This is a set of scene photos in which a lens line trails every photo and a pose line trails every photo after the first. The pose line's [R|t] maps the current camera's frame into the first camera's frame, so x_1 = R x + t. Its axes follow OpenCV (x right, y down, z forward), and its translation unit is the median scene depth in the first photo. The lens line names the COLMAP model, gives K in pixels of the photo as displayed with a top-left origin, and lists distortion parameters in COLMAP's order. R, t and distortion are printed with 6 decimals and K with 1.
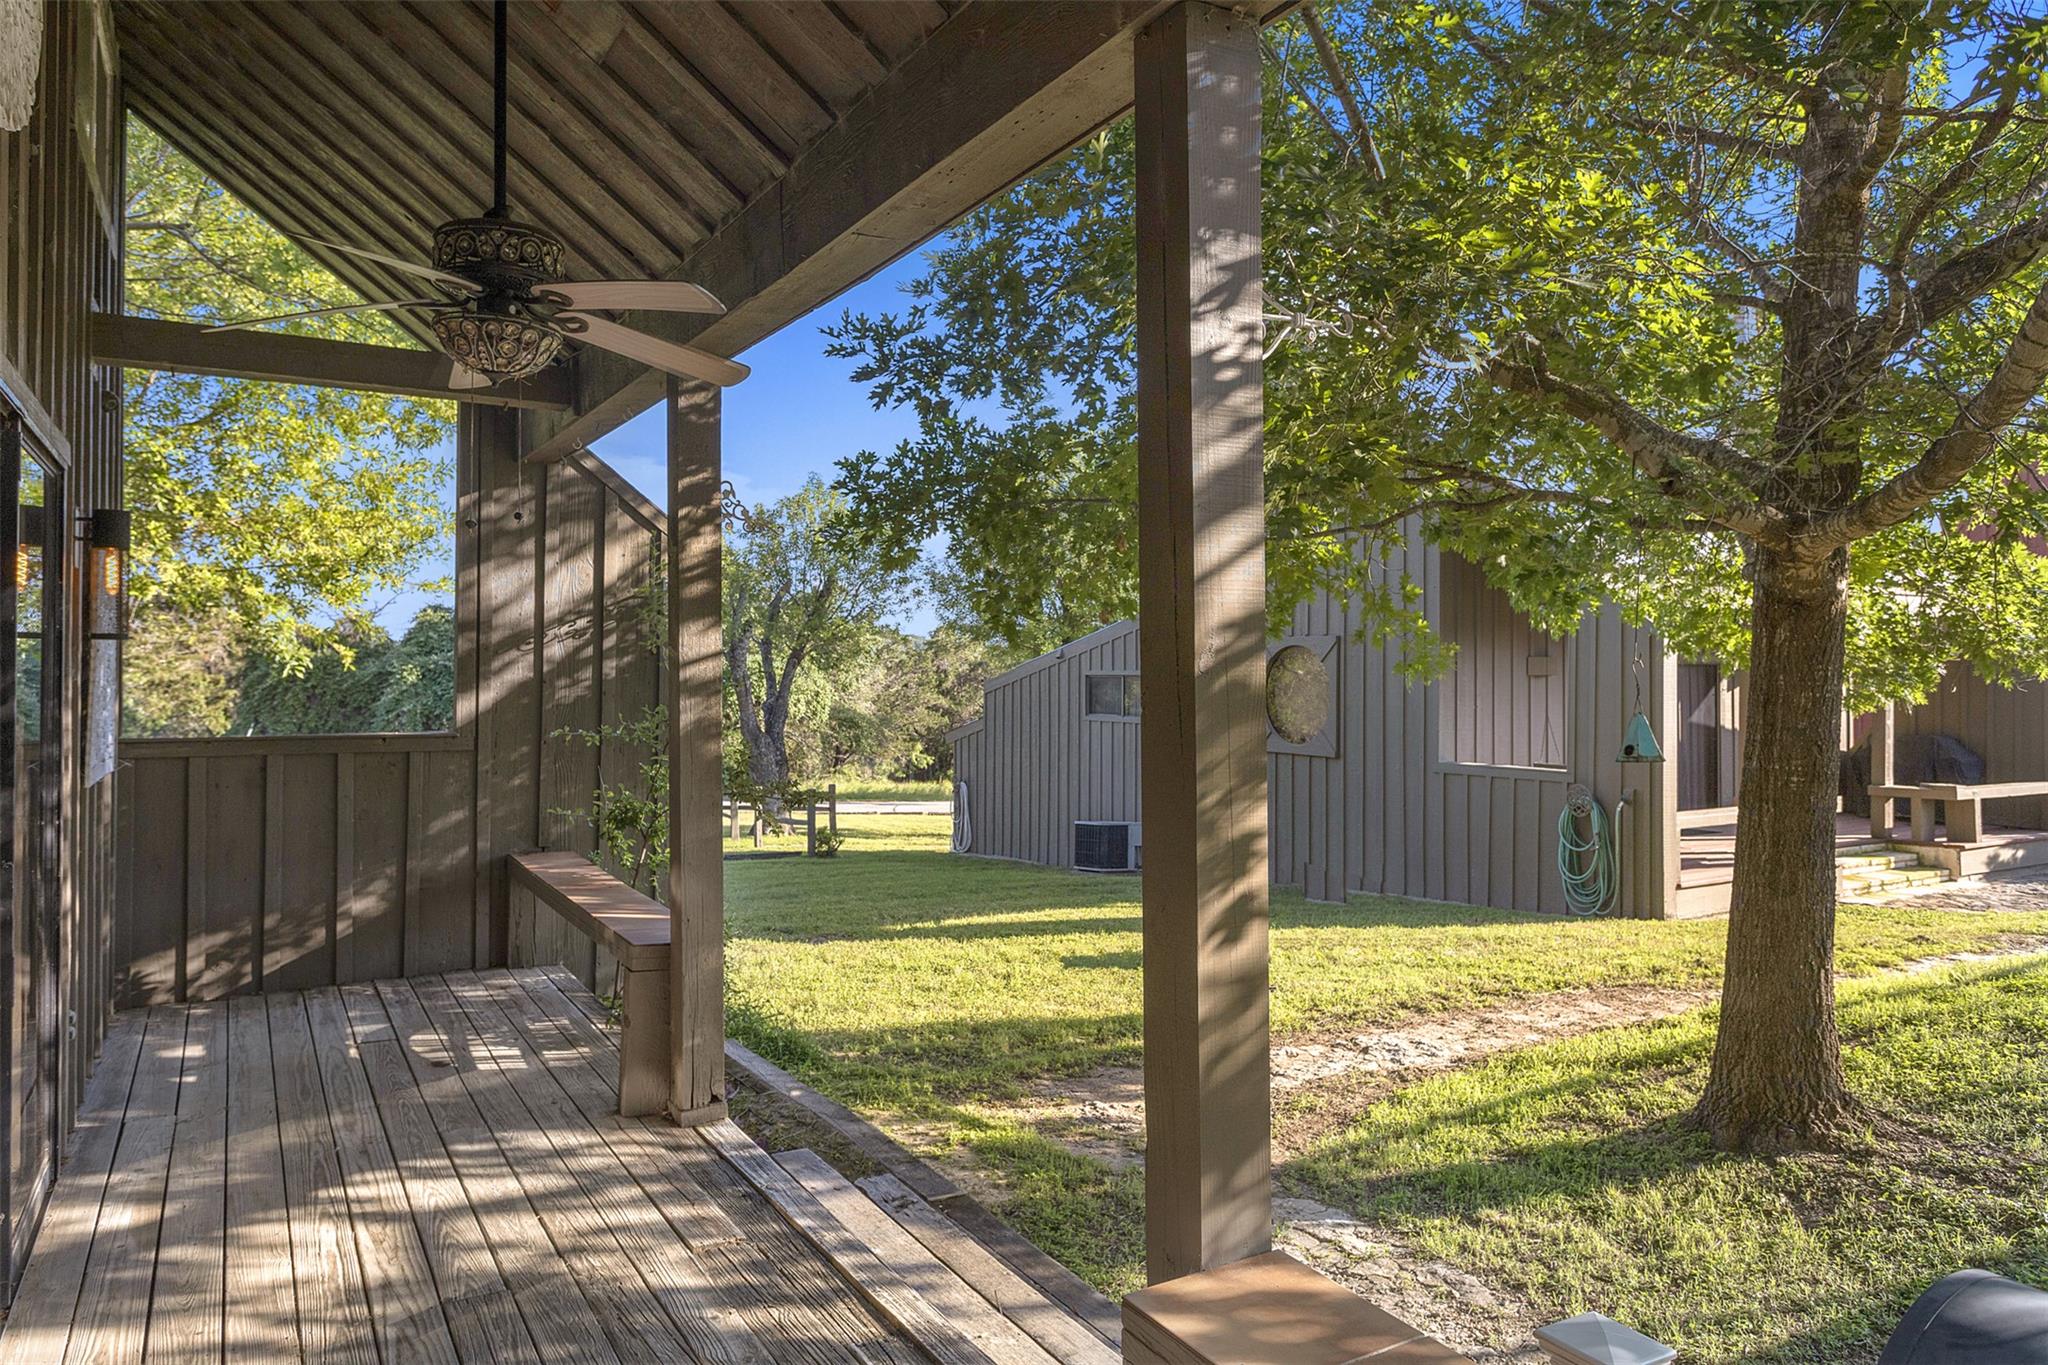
lens RADIAL K [[1319.3, 0, 1024.0], [0, 1319.3, 682.5], [0, 0, 1]] dist [0.011996, 0.000488]
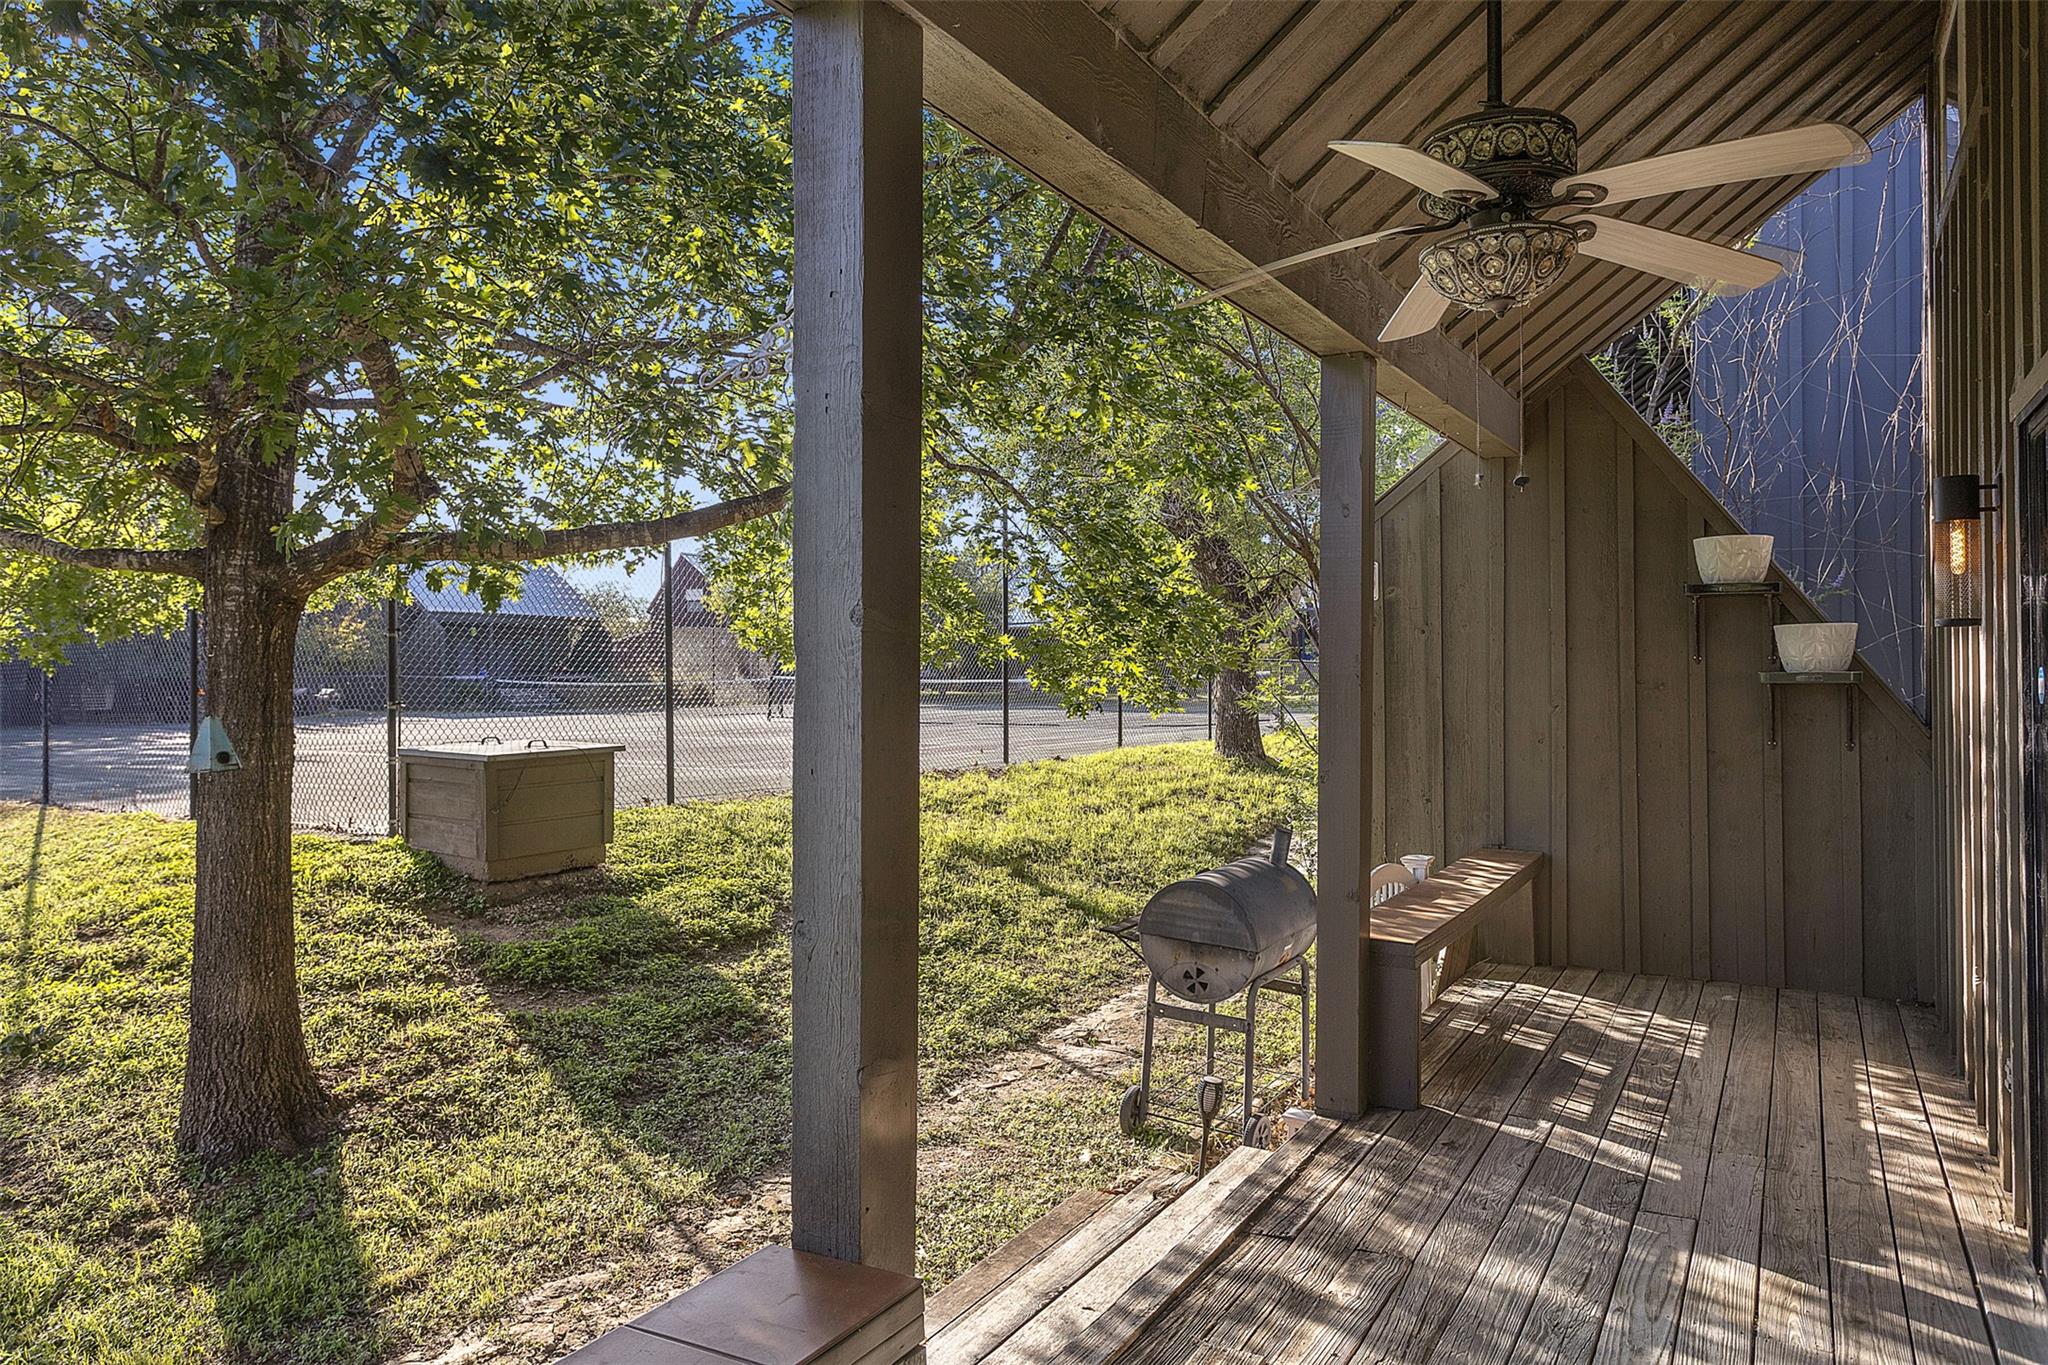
lens RADIAL K [[1319.3, 0, 1024.0], [0, 1319.3, 682.5], [0, 0, 1]] dist [0.011996, 0.000488]
pose [[-0.495090, -0.004826, 0.868828, -0.873163], [-0.002248, 0.999988, 0.004274, 0.000956], [-0.868839, 0.000163, -0.495095, 1.507374]]
